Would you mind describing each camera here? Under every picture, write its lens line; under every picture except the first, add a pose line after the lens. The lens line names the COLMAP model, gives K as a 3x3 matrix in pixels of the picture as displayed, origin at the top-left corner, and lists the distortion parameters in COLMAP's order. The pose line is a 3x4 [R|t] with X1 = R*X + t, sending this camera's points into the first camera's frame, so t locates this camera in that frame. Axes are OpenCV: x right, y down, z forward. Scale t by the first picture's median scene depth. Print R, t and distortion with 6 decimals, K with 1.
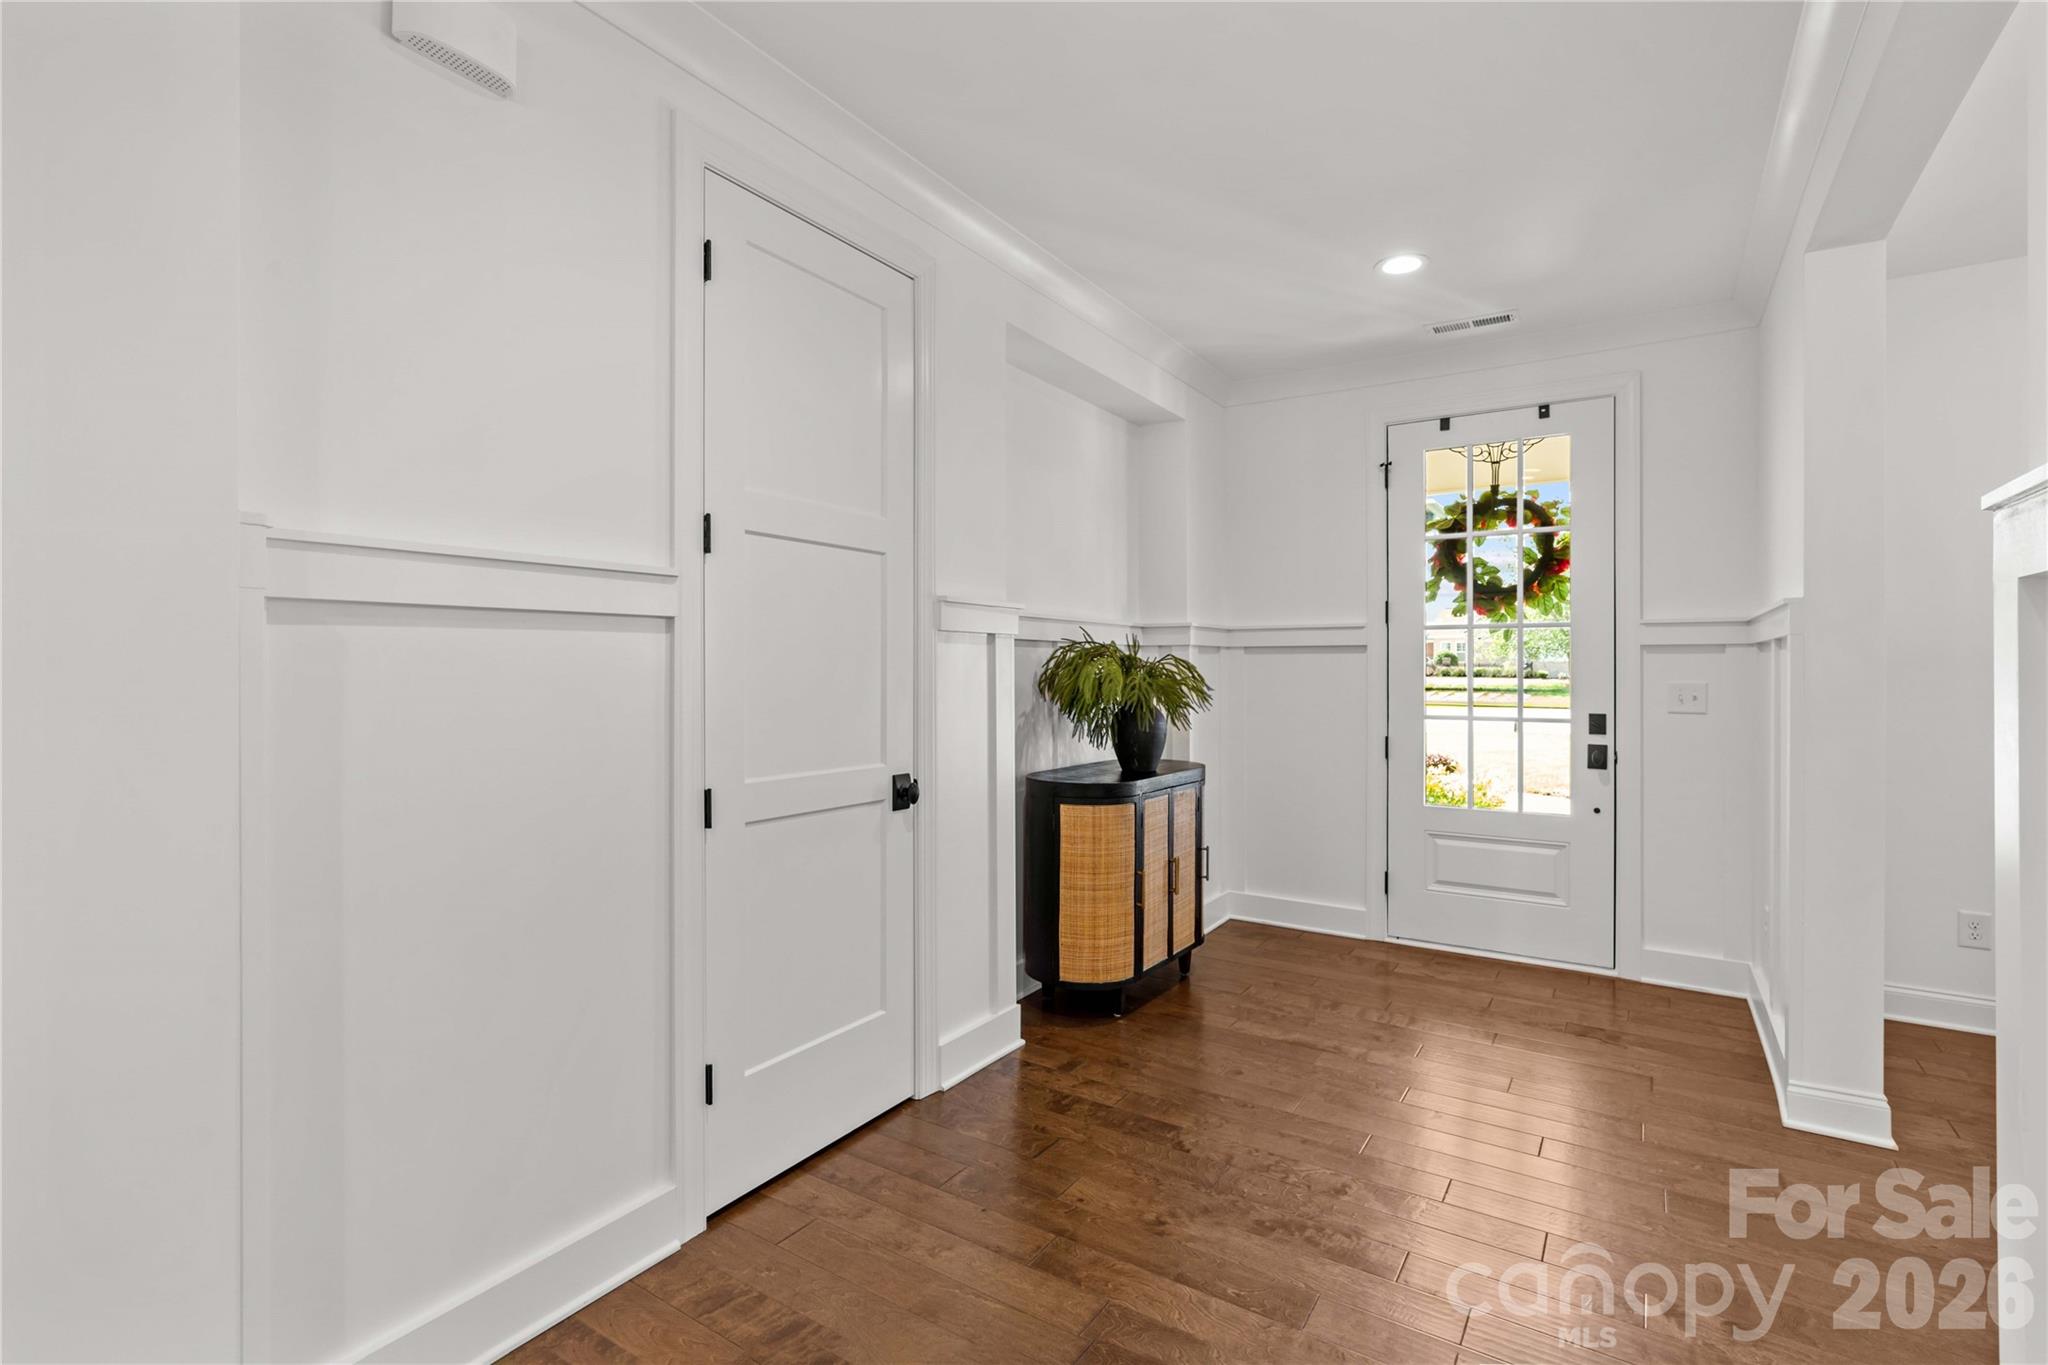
lens RADIAL K [[947.1, 0, 1020.1], [0, 947.1, 664.2], [0, 0, 1]] dist [-0.003005, -0.000450]
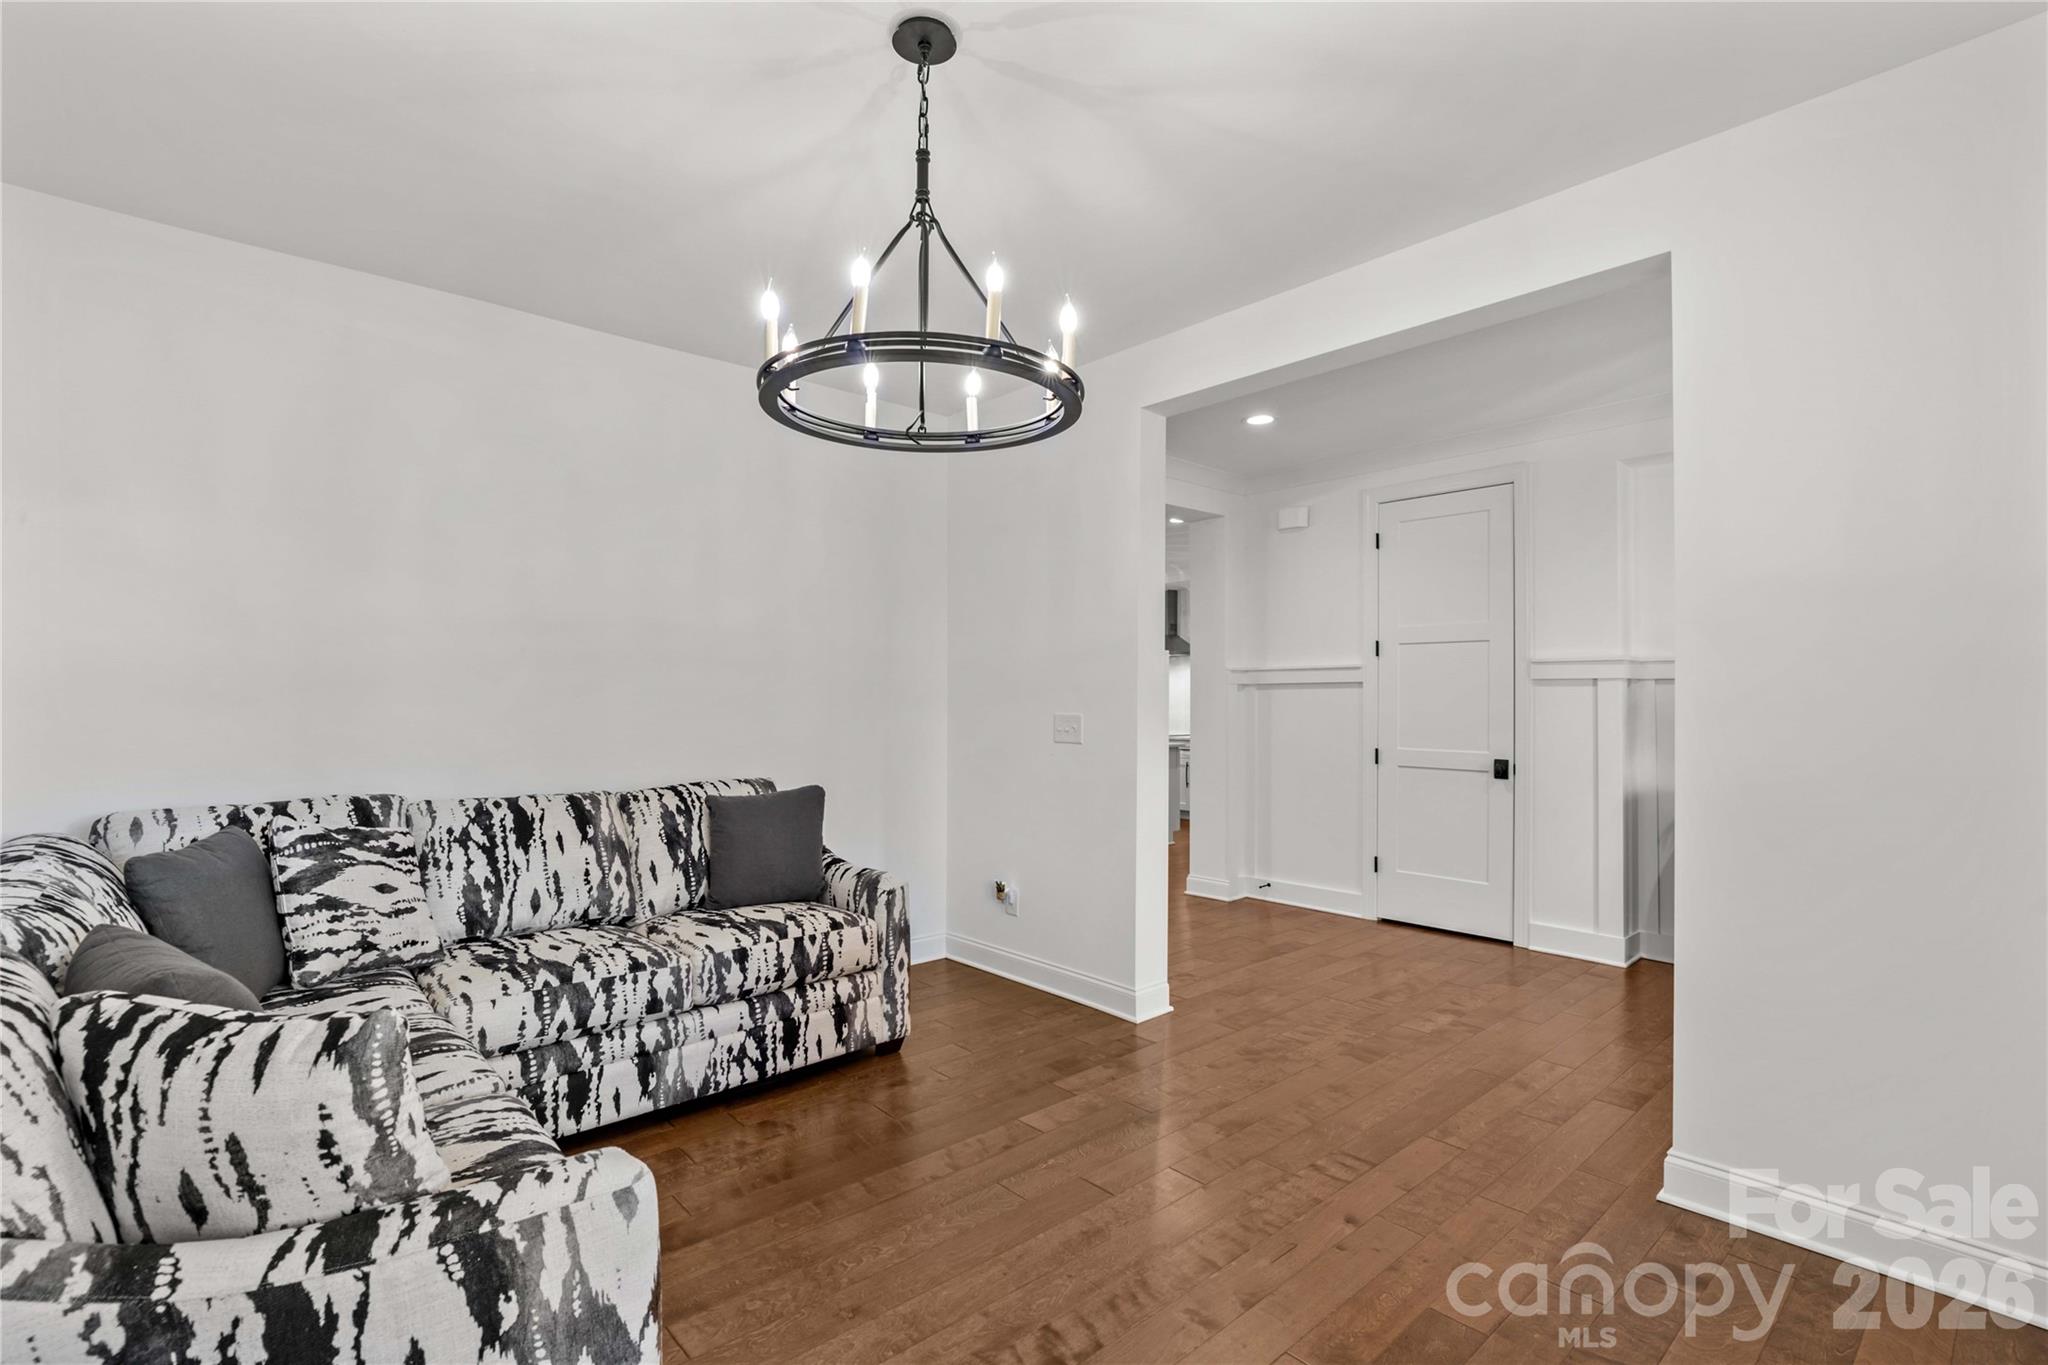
lens RADIAL K [[944.2, 0, 1024.0], [0, 944.2, 682.5], [0, 0, 1]] dist [0.001929, 0.000098]
pose [[-0.259972, -0.016244, -0.965480, 1.947589], [0.006963, 0.999801, -0.018696, -0.004444], [0.965591, -0.011583, -0.259807, 0.610779]]
